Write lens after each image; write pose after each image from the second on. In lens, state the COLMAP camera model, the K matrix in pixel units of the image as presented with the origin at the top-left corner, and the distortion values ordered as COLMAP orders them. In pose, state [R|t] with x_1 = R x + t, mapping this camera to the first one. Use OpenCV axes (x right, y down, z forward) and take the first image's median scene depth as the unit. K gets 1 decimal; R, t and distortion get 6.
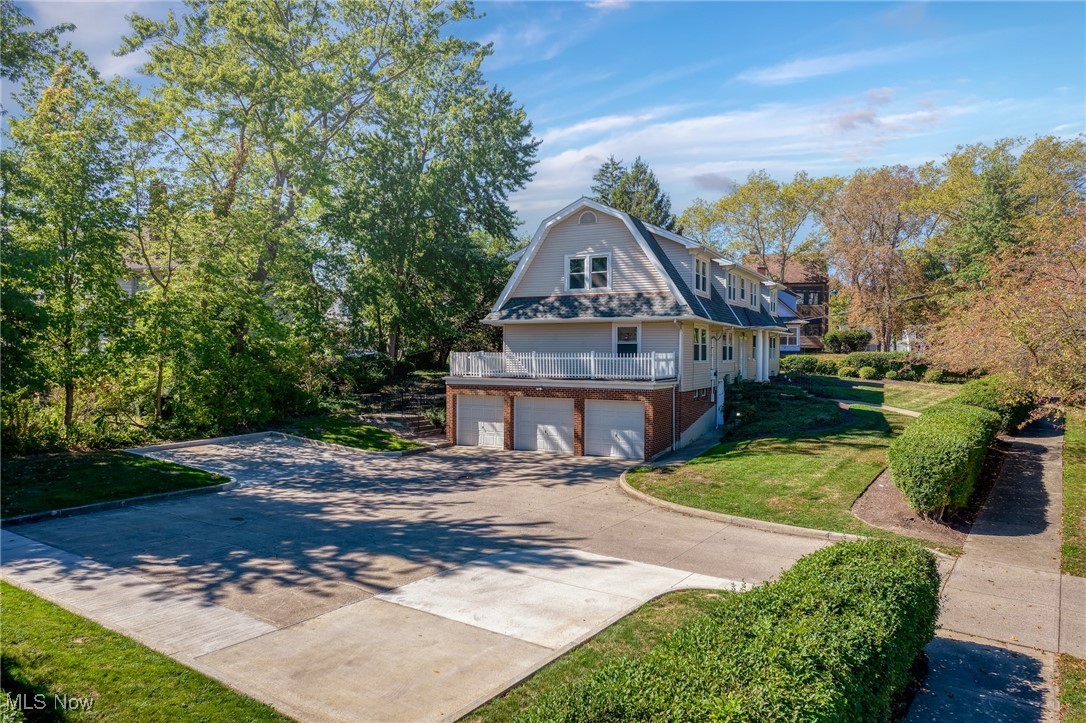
lens RADIAL K [[711.3, 0, 543.0], [0, 711.3, 361.5], [0, 0, 1]] dist [-0.001004, 0.003089]
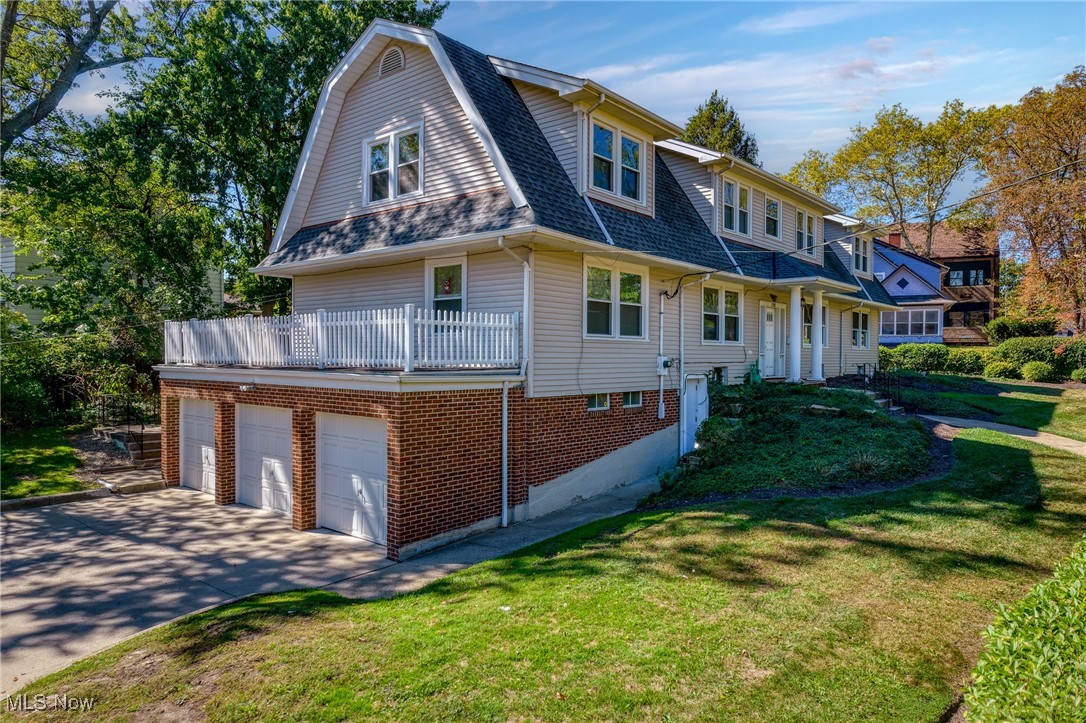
lens RADIAL K [[711.3, 0, 543.0], [0, 711.3, 361.5], [0, 0, 1]] dist [-0.001004, 0.003089]
pose [[0.977311, 0.002931, -0.211787, 0.257871], [-0.004092, 0.999979, -0.005044, 0.018383], [0.211768, 0.005796, 0.977303, 0.473125]]
